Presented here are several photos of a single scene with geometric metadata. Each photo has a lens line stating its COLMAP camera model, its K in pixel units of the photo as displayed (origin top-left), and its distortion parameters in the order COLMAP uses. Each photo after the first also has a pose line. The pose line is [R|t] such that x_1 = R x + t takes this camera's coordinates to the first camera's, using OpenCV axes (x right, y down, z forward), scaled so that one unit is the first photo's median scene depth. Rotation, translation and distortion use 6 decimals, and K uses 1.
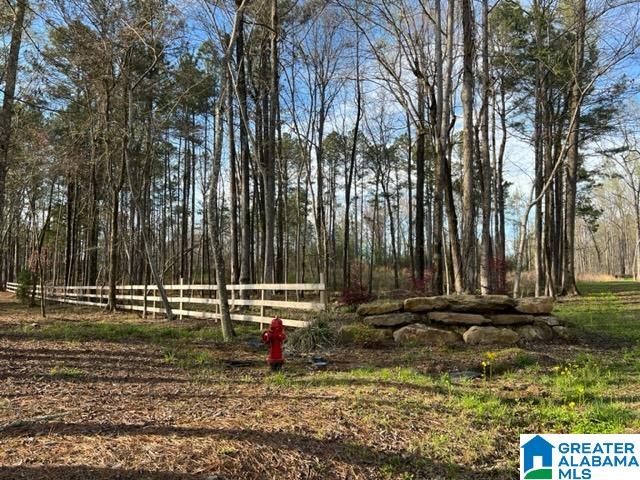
lens RADIAL K [[585.7, 0, 316.7], [0, 585.7, 238.3], [0, 0, 1]] dist [0.009610, 0.000000]
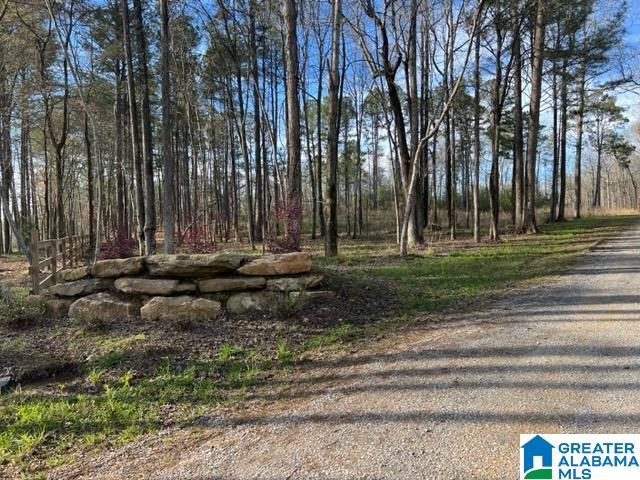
lens RADIAL K [[481.6, 0, 318.3], [0, 481.6, 237.5], [0, 0, 1]] dist [0.067876, -0.068826]
pose [[0.988724, -0.024864, -0.147672, 0.319548], [0.040227, 0.993973, 0.101979, 0.009839], [0.144247, -0.106770, 0.983765, 0.235289]]
